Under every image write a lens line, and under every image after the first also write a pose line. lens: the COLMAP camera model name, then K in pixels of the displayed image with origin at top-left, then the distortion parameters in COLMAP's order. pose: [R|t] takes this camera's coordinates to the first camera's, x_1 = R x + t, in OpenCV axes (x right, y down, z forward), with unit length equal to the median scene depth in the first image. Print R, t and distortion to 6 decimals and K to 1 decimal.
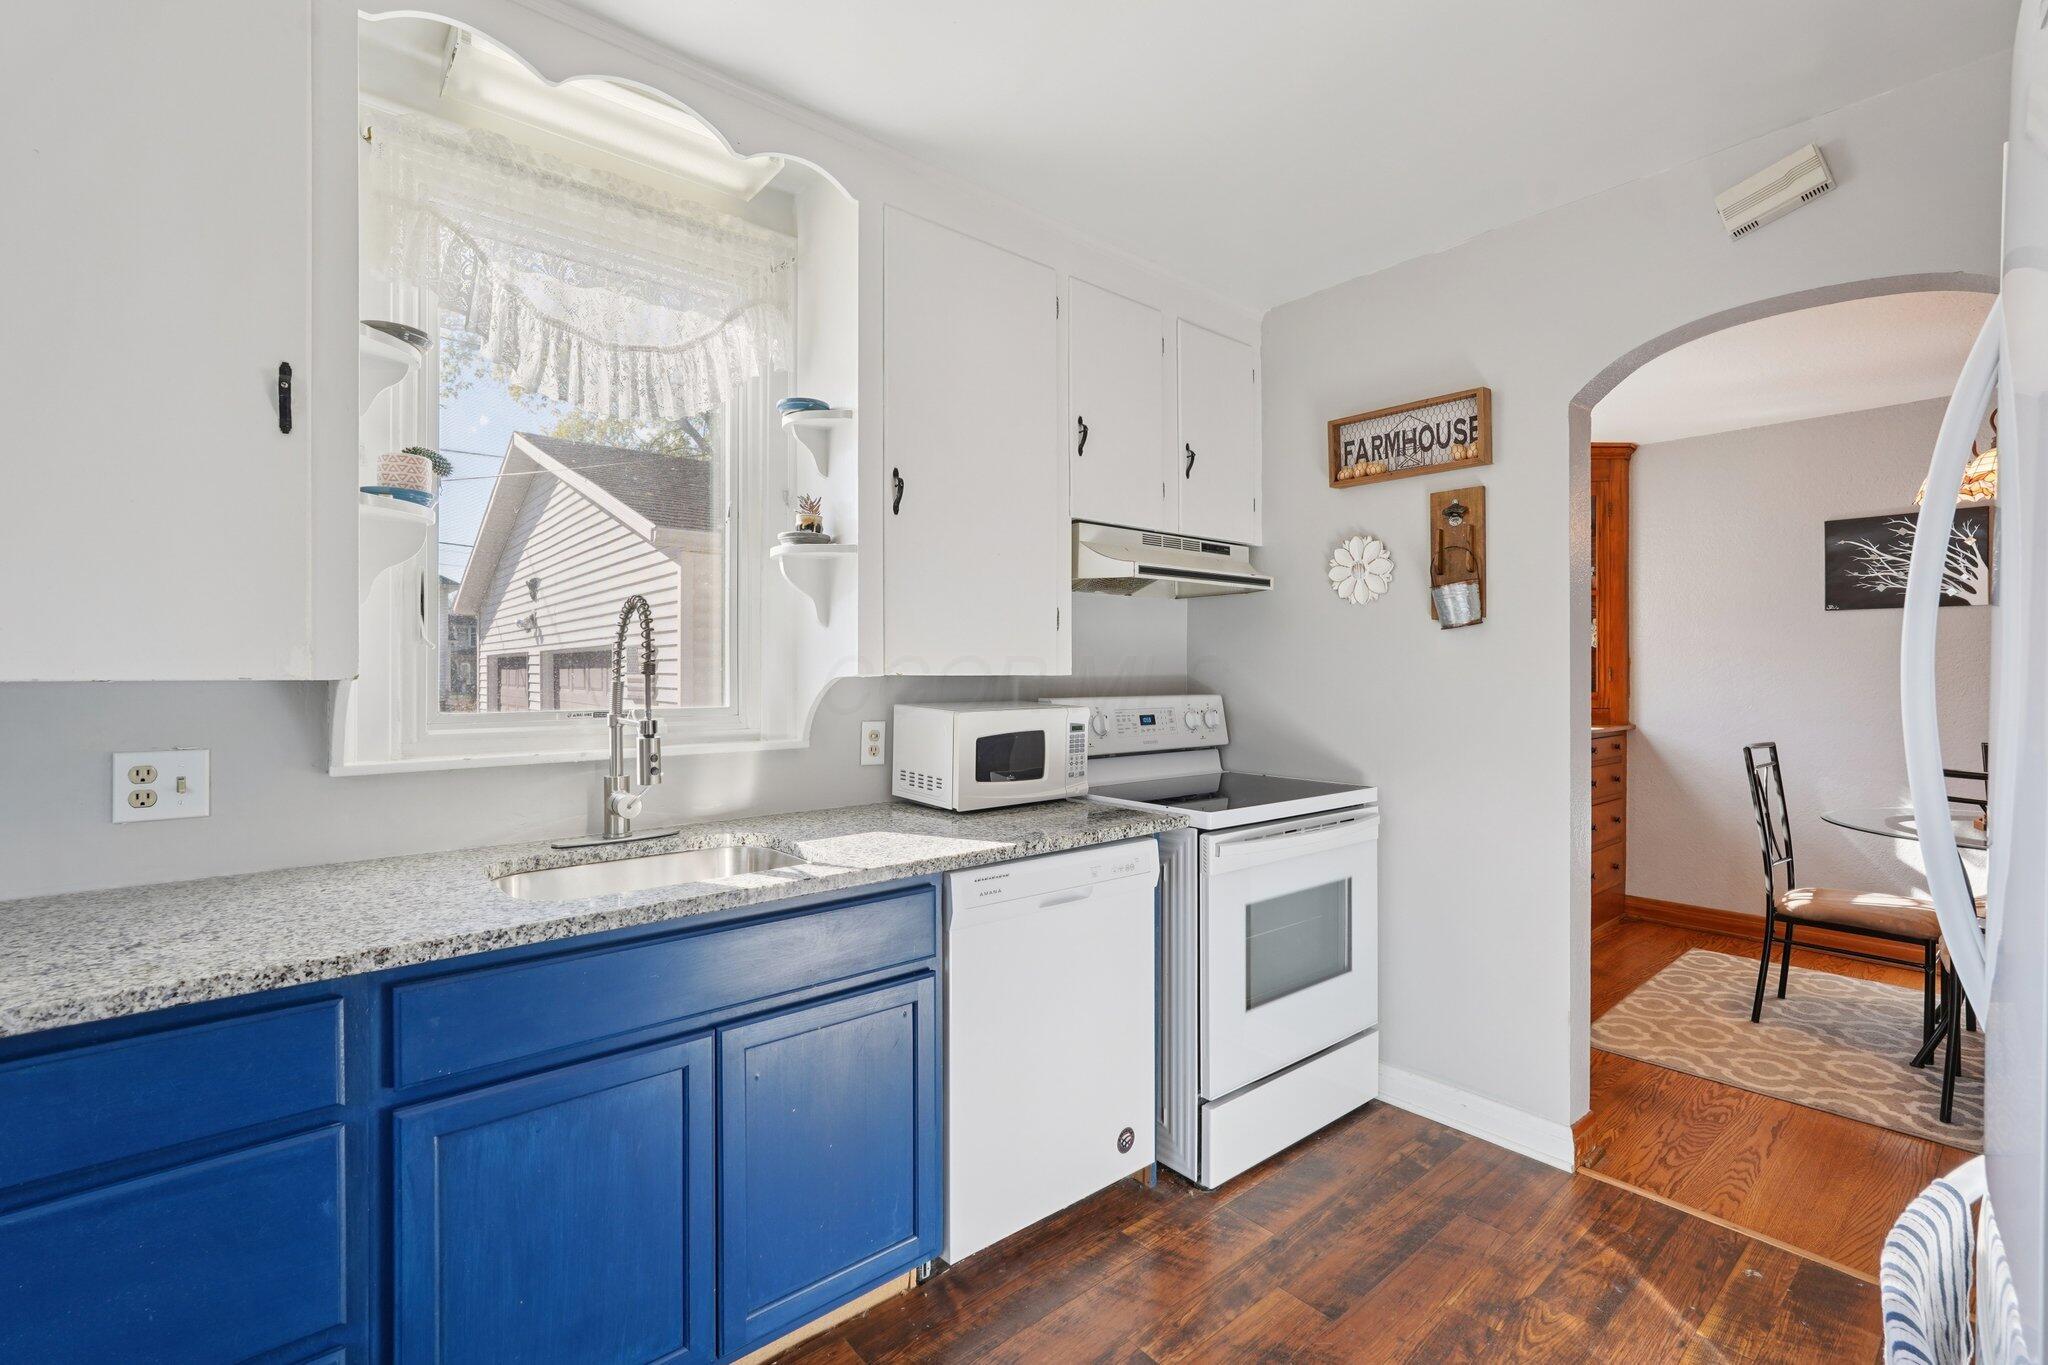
lens RADIAL K [[887.5, 0, 1024.0], [0, 887.5, 682.5], [0, 0, 1]] dist [-0.001542, 0.000163]
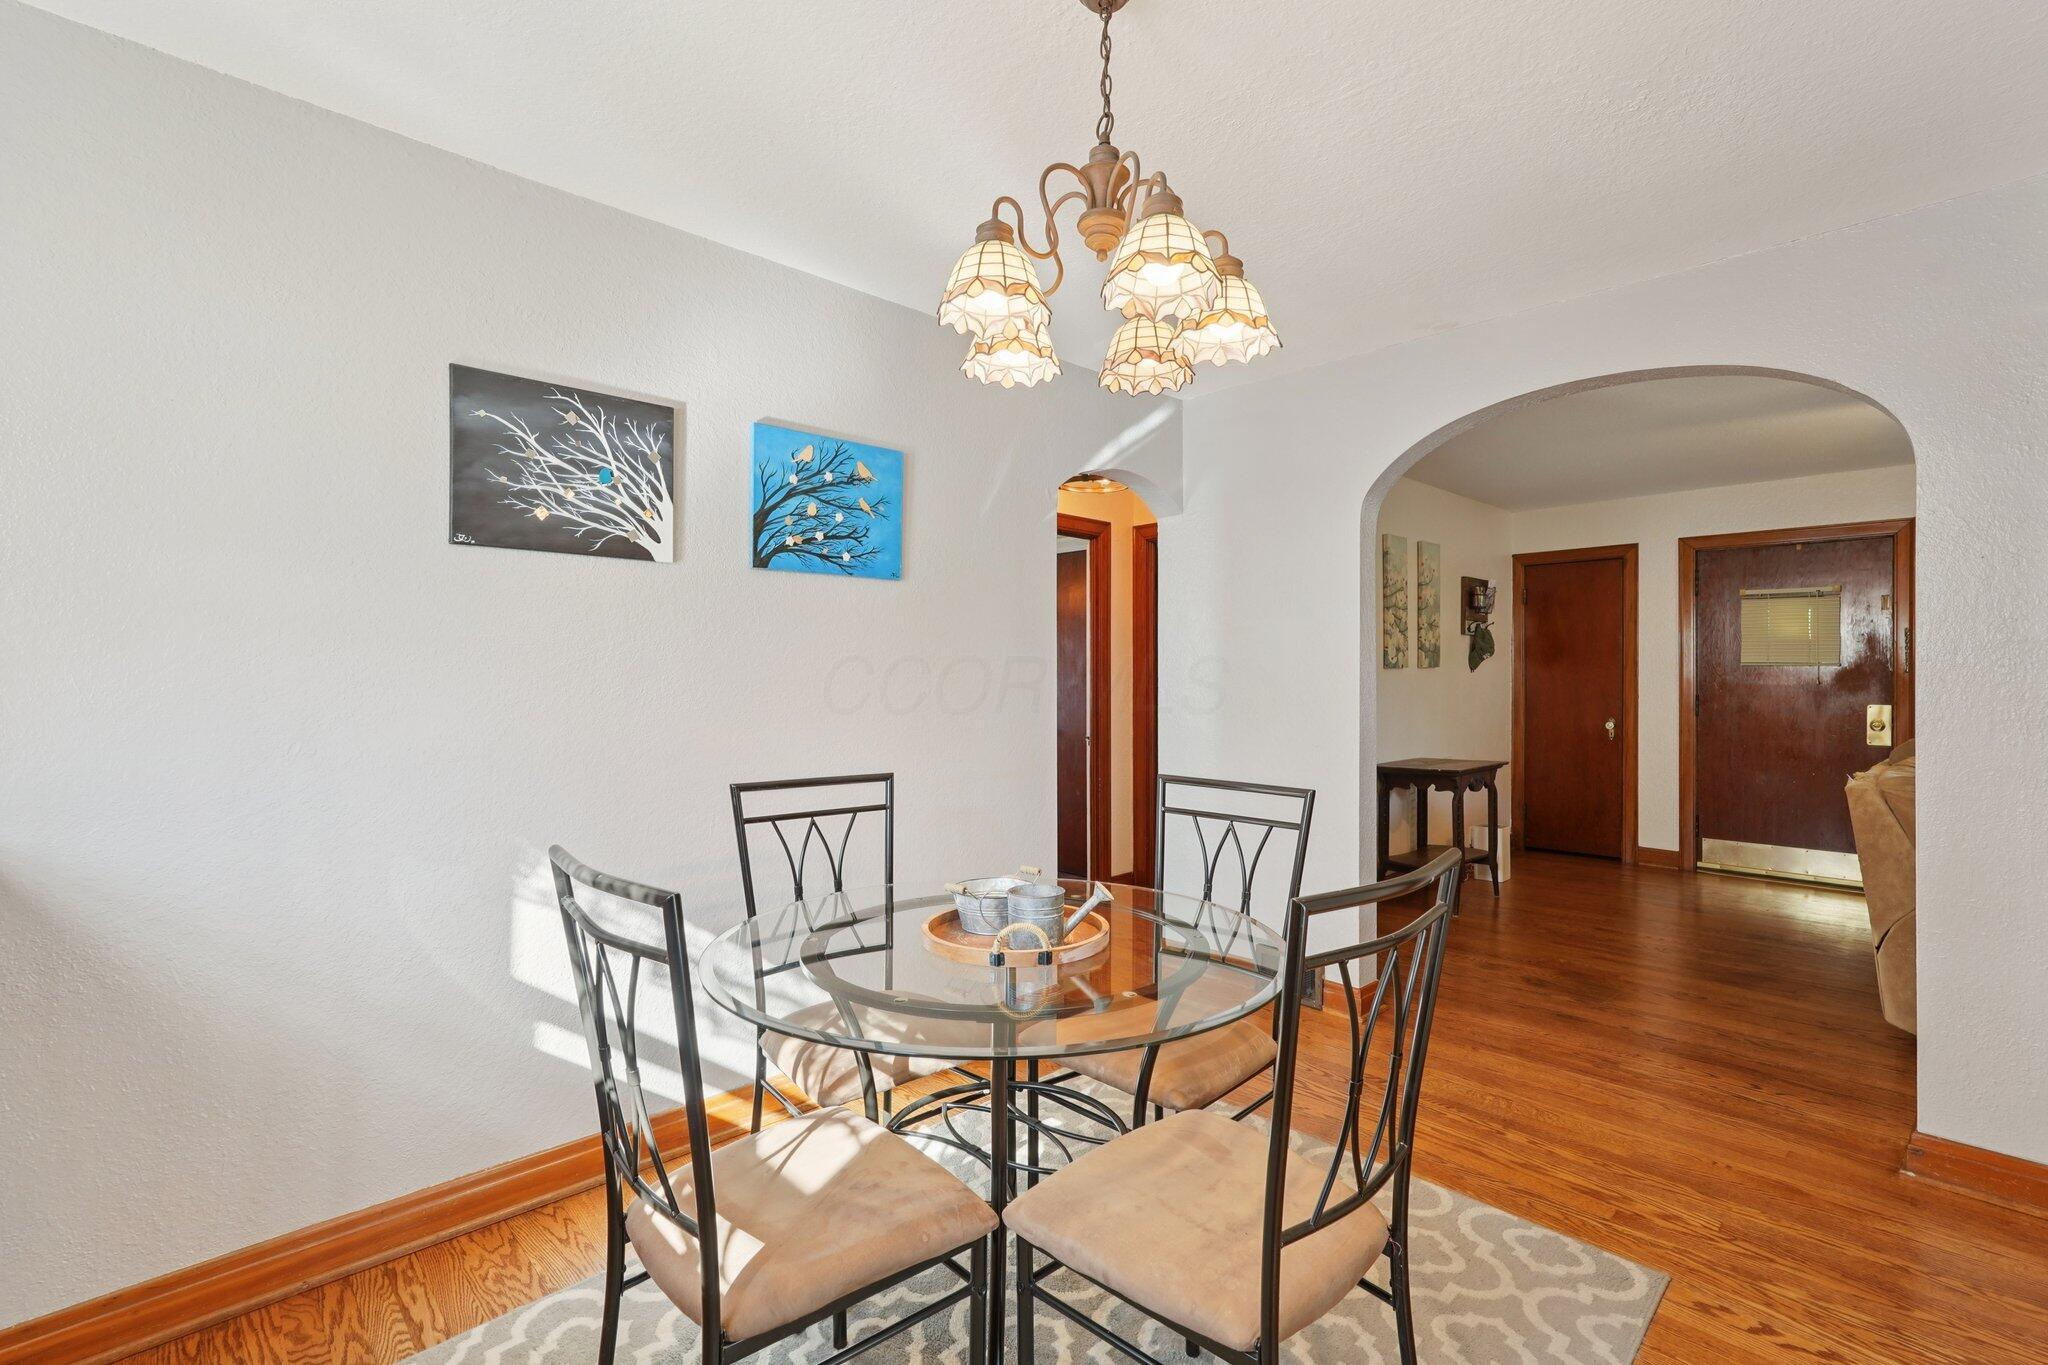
lens RADIAL K [[905.7, 0, 1024.0], [0, 905.7, 682.5], [0, 0, 1]] dist [-0.022176, 0.000079]
pose [[-0.050454, -0.012480, 0.998648, 0.824829], [0.010426, 0.999861, 0.013021, -0.013950], [-0.998672, 0.011069, -0.050317, 1.517545]]
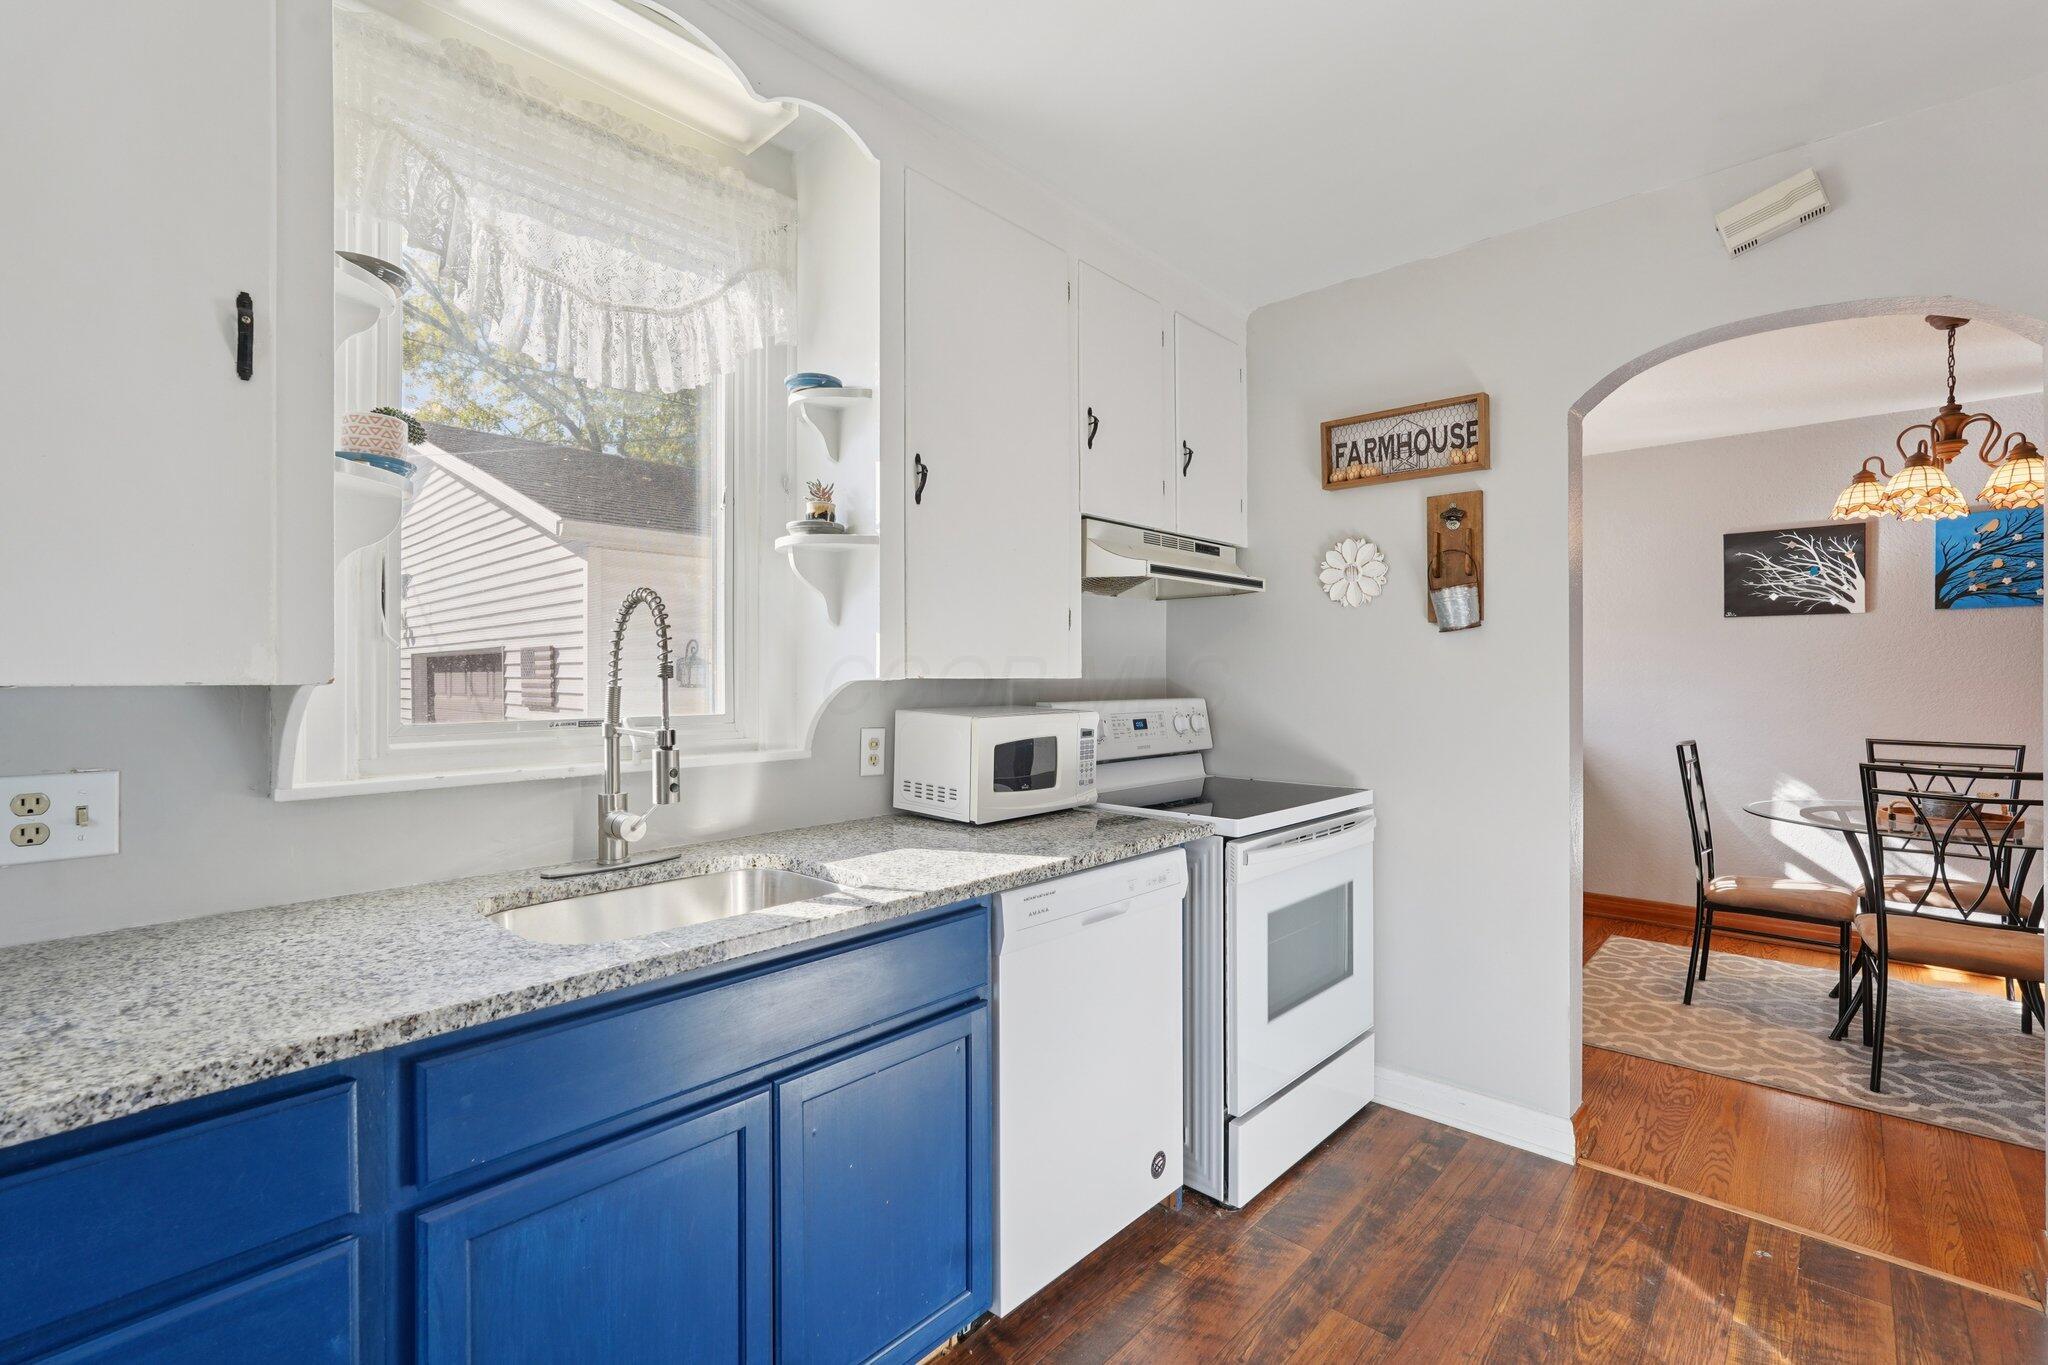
lens RADIAL K [[889.3, 0, 1031.1], [0, 889.3, 685.6], [0, 0, 1]] dist [-0.001860, 0.000852]
pose [[0.992429, -0.002965, 0.122785, -0.140602], [0.003109, 0.999995, -0.000983, 0.000585], [-0.122781, 0.001357, 0.992433, 0.068214]]
